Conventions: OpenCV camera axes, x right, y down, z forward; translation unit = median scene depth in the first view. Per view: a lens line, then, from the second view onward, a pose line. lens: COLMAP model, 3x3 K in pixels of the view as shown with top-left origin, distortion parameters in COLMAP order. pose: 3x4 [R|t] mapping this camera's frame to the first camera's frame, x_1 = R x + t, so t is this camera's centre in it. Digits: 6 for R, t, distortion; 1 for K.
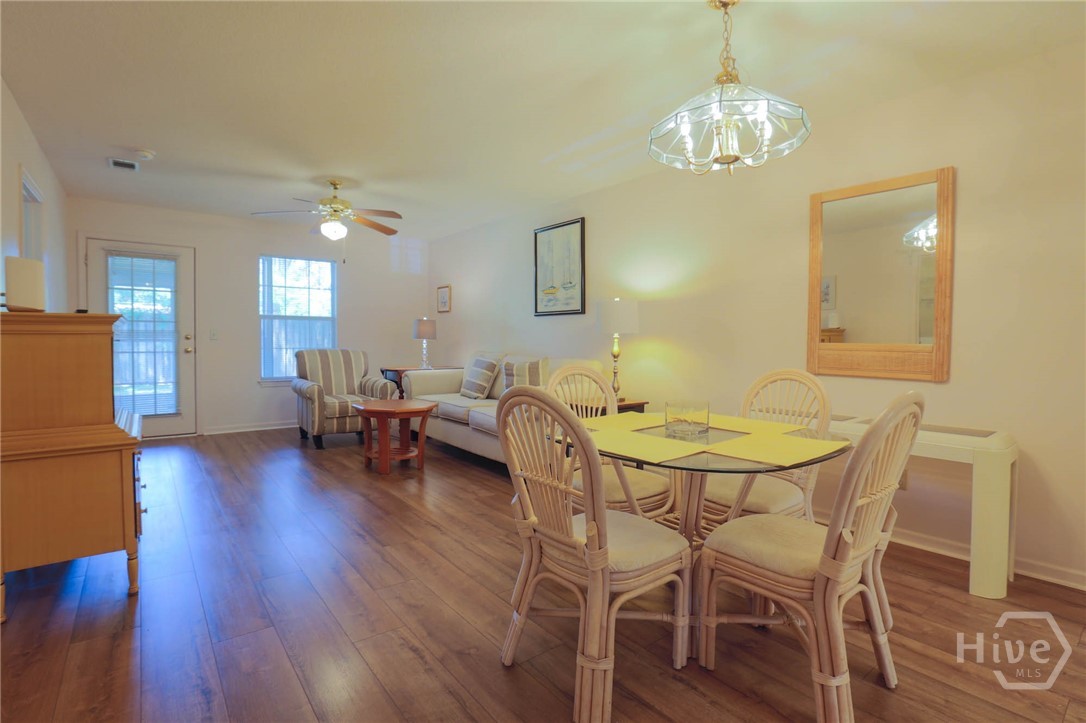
lens RADIAL K [[527.1, 0, 538.6], [0, 527.1, 355.2], [0, 0, 1]] dist [-0.056340, 0.016969]
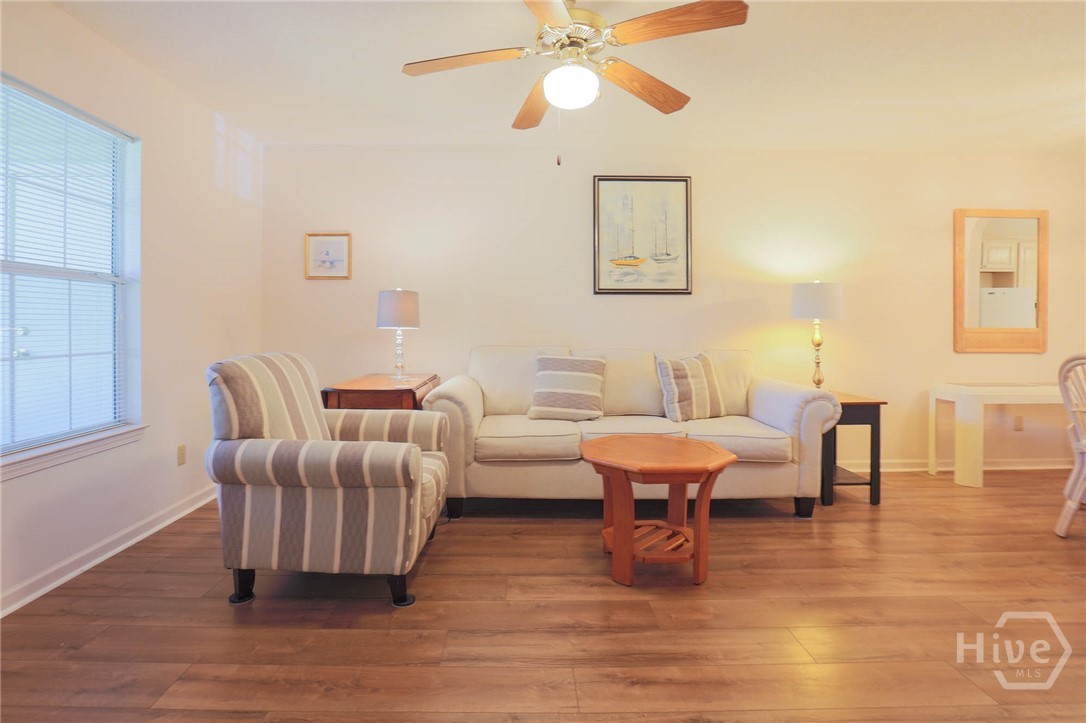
lens RADIAL K [[527.1, 0, 523.2], [0, 527.1, 326.4], [0, 0, 1]] dist [-0.056340, 0.016969]
pose [[0.612806, -0.011646, 0.790148, -0.681900], [0.026978, 0.999617, -0.006190, -0.029338], [-0.789773, 0.025111, 0.612885, 0.674116]]
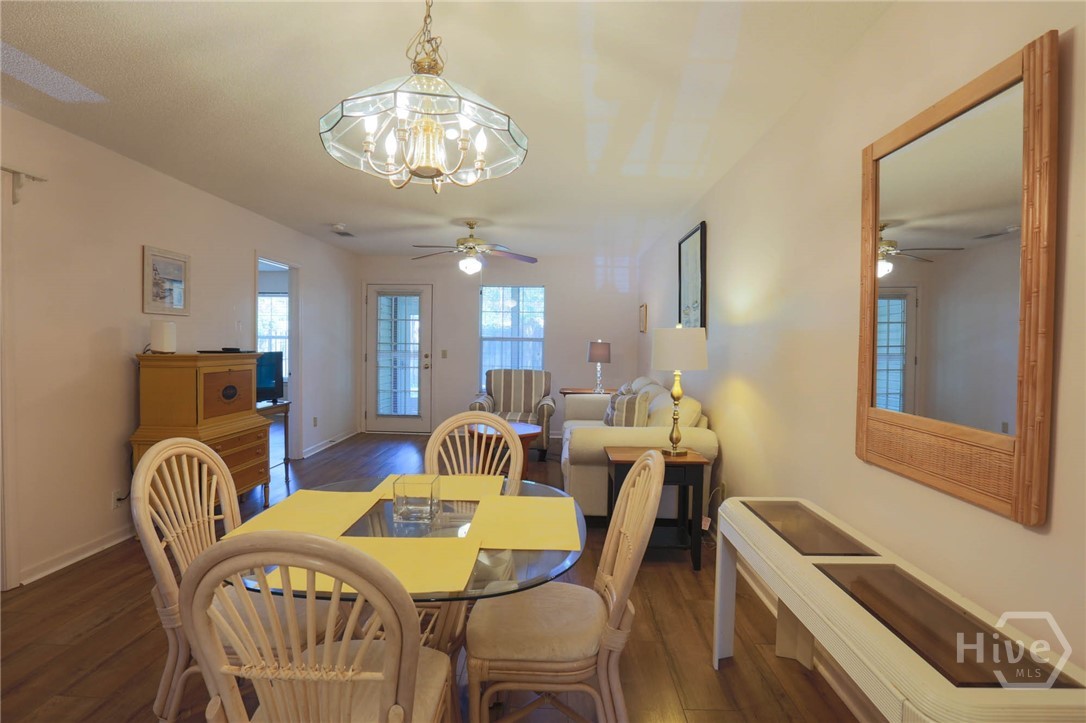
lens RADIAL K [[527.1, 0, 541.1], [0, 527.1, 355.4], [0, 0, 1]] dist [-0.056340, 0.016969]
pose [[0.773256, 0.018888, -0.633812, 0.385494], [-0.028505, 0.999581, -0.004988, -0.041775], [0.633452, 0.021923, 0.773471, 0.205950]]
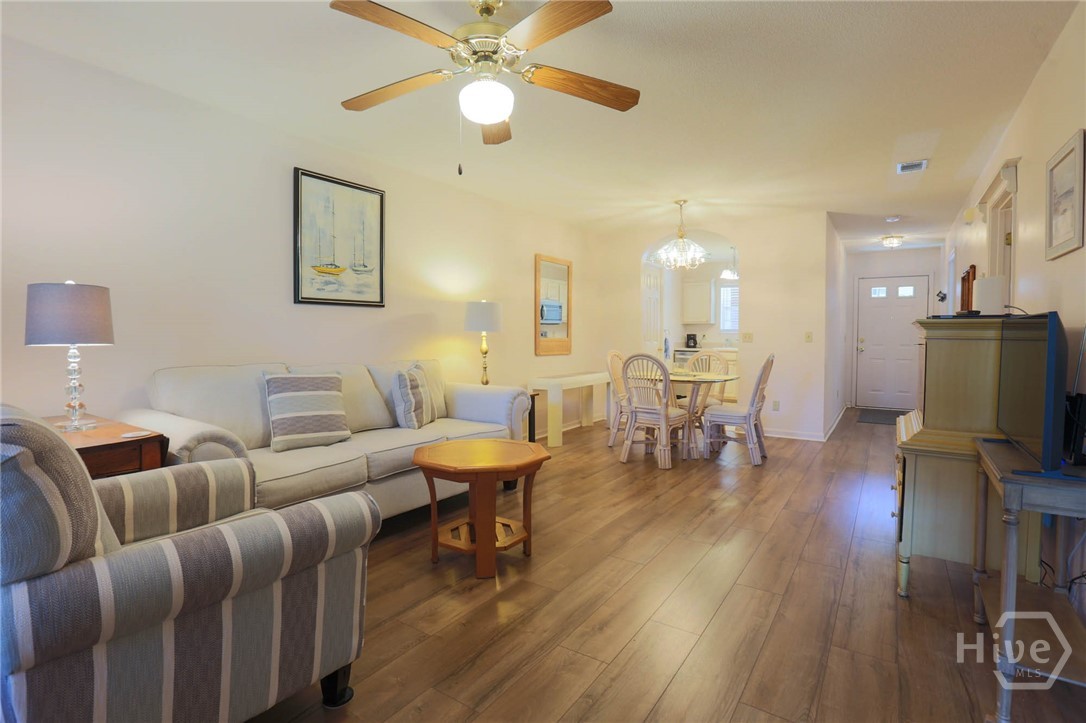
lens RADIAL K [[527.1, 0, 535.1], [0, 527.1, 351.5], [0, 0, 1]] dist [-0.056340, 0.016969]
pose [[-0.302801, -0.039066, 0.952253, -0.744819], [0.024235, 0.998521, 0.048671, -0.040996], [-0.952746, 0.037815, -0.301406, 0.974331]]
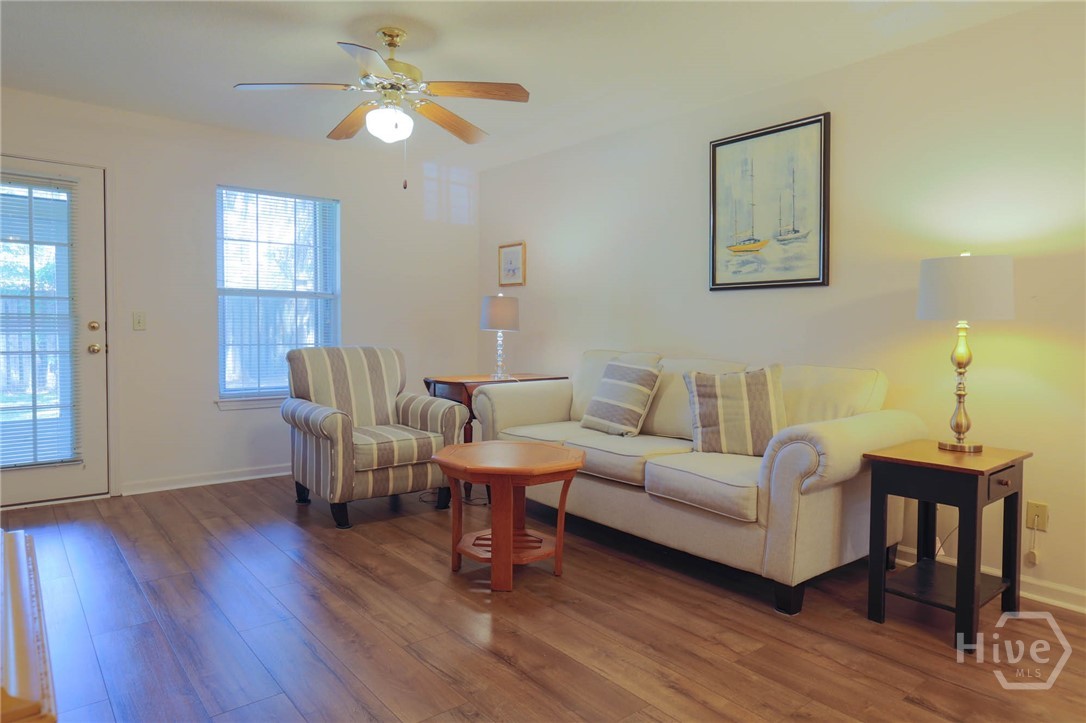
lens RADIAL K [[671.1, 0, 543.6], [0, 671.1, 353.3], [0, 0, 1]] dist [-0.032502, 0.010123]
pose [[0.999594, -0.000622, 0.028475, -0.225926], [0.000394, 0.999968, 0.007998, -0.011326], [-0.028479, -0.007983, 0.999562, 0.280562]]
